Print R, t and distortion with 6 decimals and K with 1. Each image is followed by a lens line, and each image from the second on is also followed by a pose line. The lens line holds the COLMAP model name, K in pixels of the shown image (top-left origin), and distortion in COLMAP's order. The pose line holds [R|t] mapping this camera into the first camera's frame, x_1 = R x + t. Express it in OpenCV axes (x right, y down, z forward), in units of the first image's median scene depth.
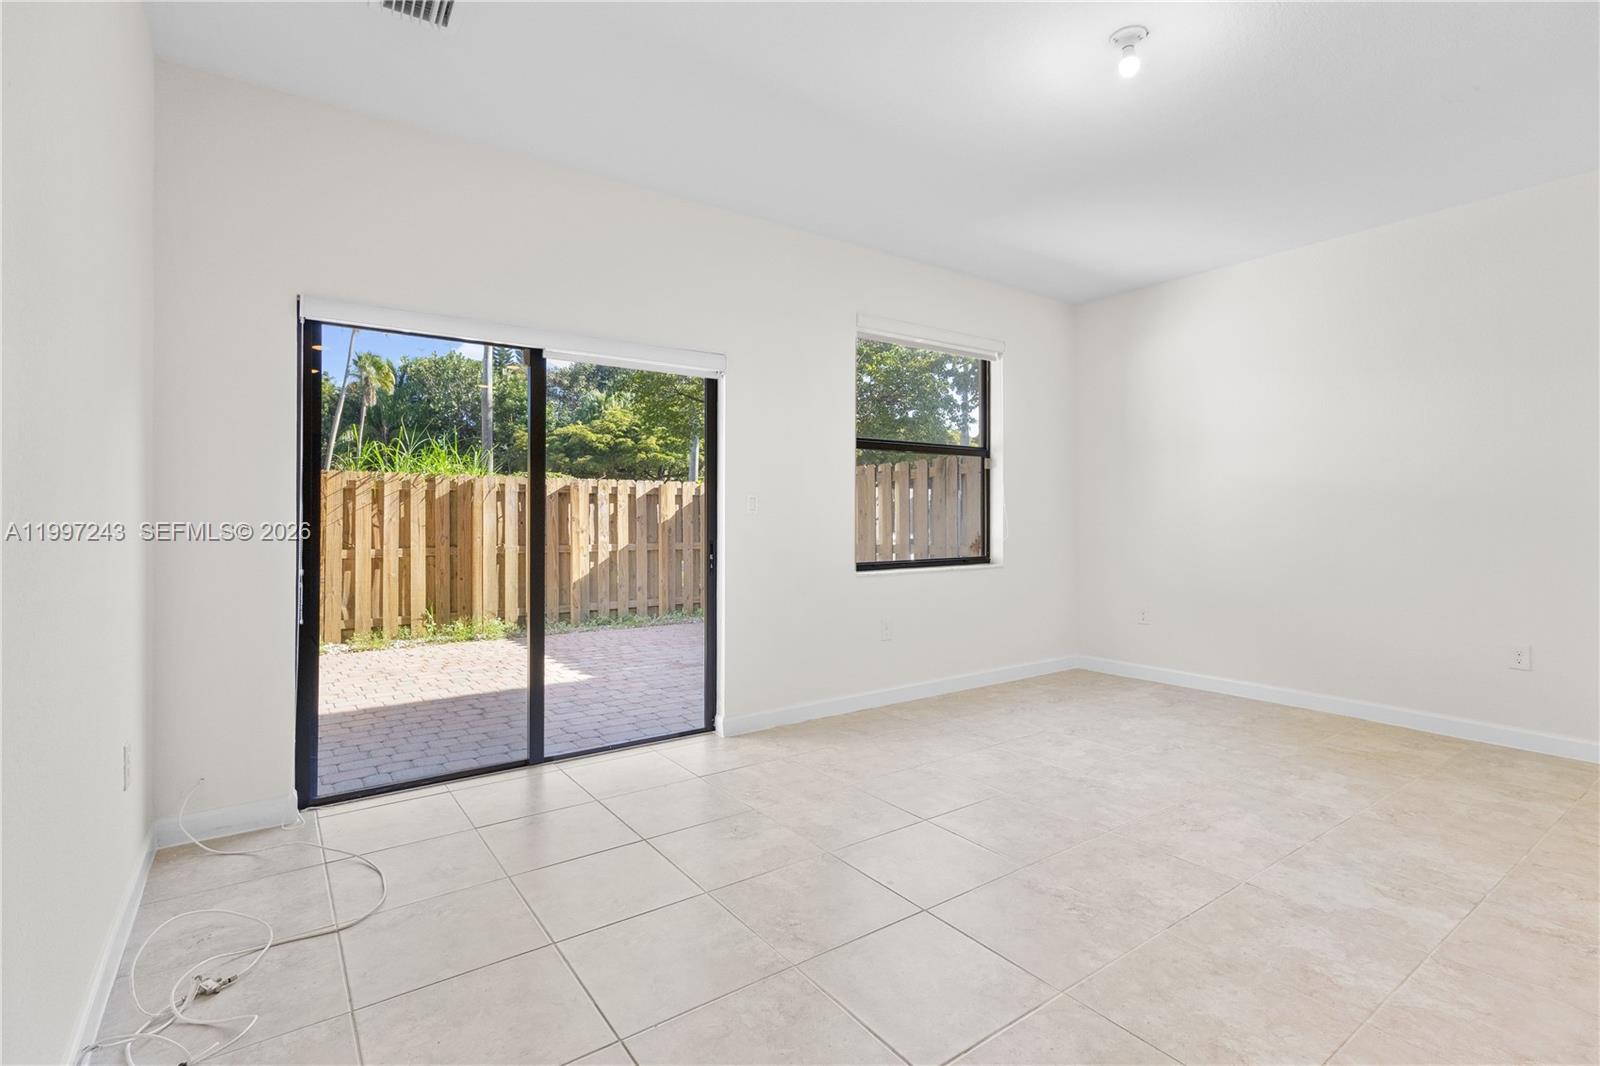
lens RADIAL K [[756.9, 0, 806.9], [0, 756.9, 510.6], [0, 0, 1]] dist [-0.002359, -0.000583]
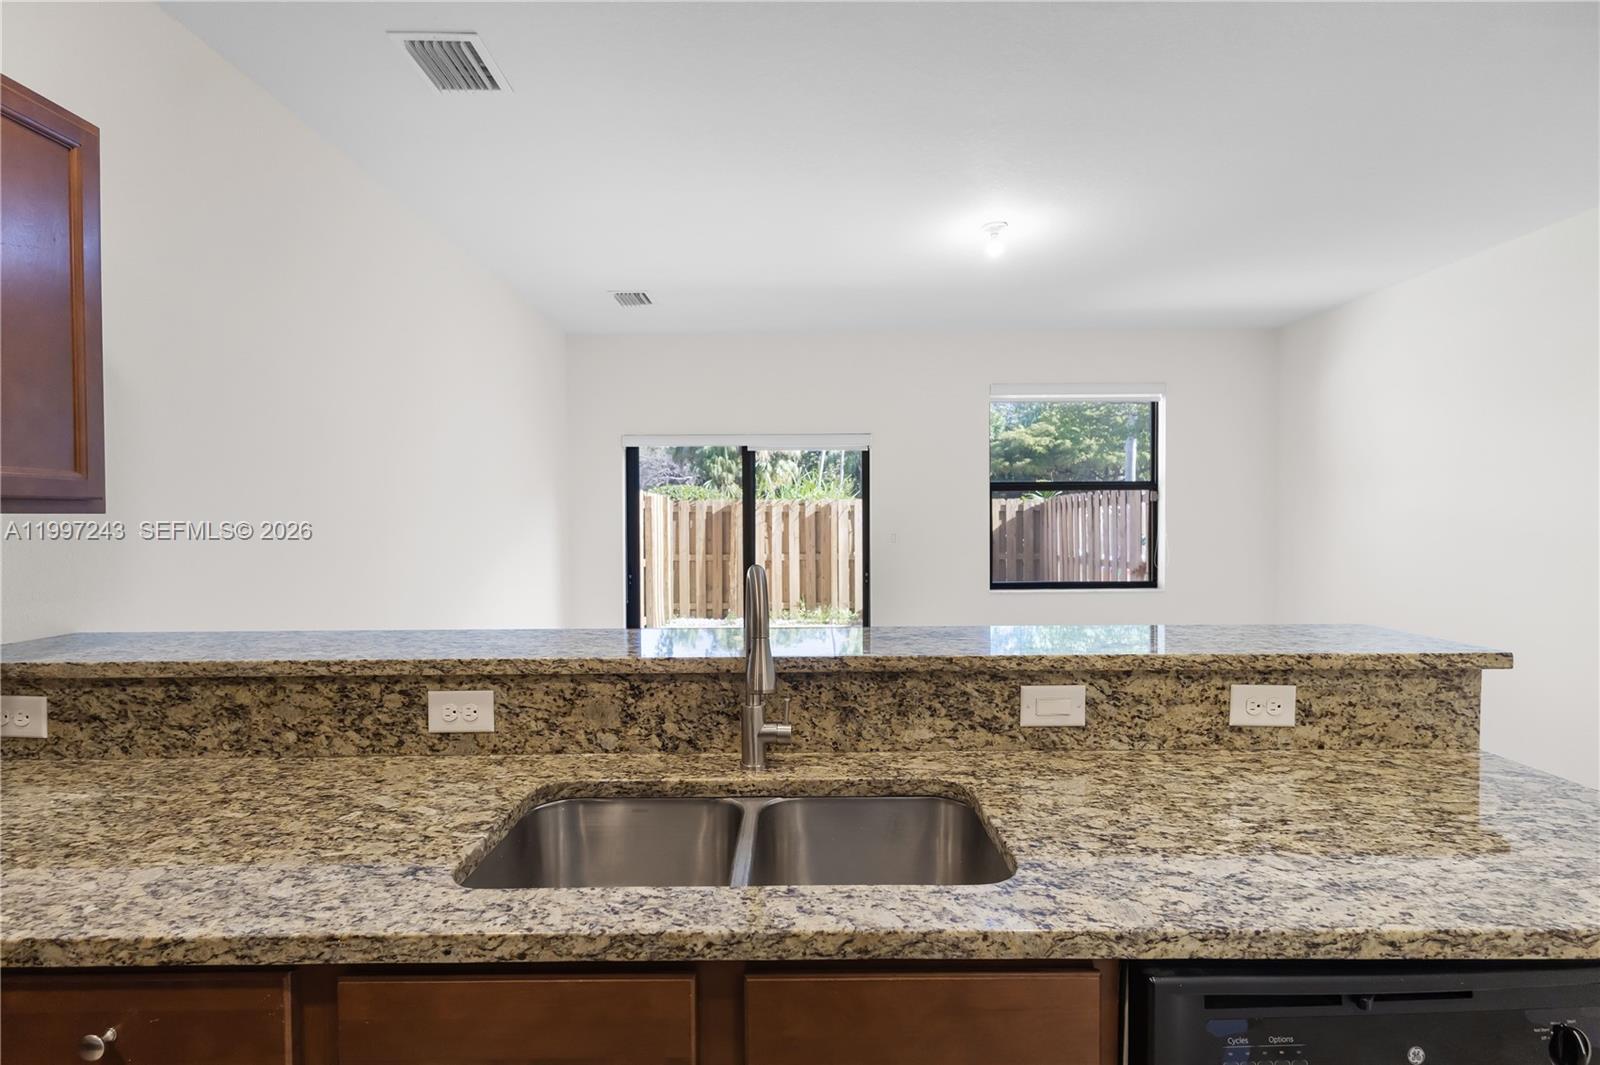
lens RADIAL K [[751.5, 0, 807.9], [0, 751.5, 527.7], [0, 0, 1]] dist [0.001224, -0.000149]
pose [[0.825384, 0.005853, -0.564542, 0.277110], [0.008498, 0.999704, 0.022790, -0.029006], [0.564508, -0.023608, 0.825090, -0.110703]]
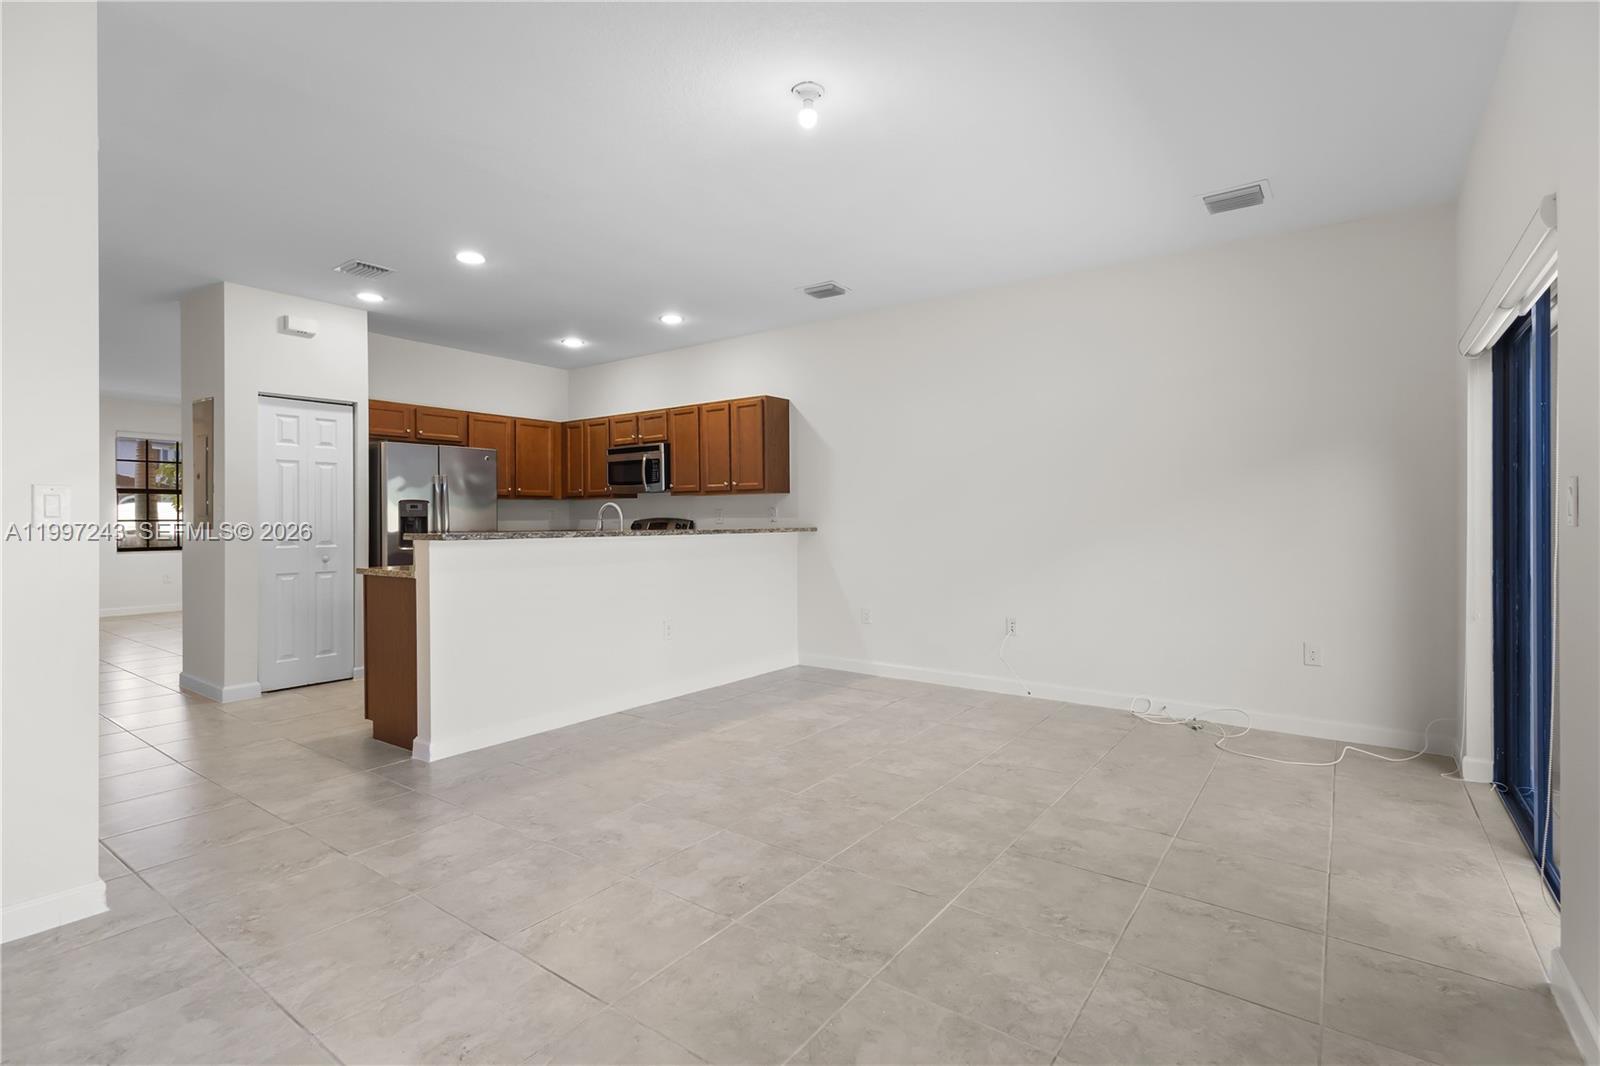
lens RADIAL K [[751.5, 0, 807.9], [0, 751.5, 528.2], [0, 0, 1]] dist [0.001224, -0.000149]
pose [[-0.950925, 0.006222, -0.309359, 0.236687], [0.005177, 0.999978, 0.004198, 0.000893], [0.309378, 0.002390, -0.950936, 0.630386]]
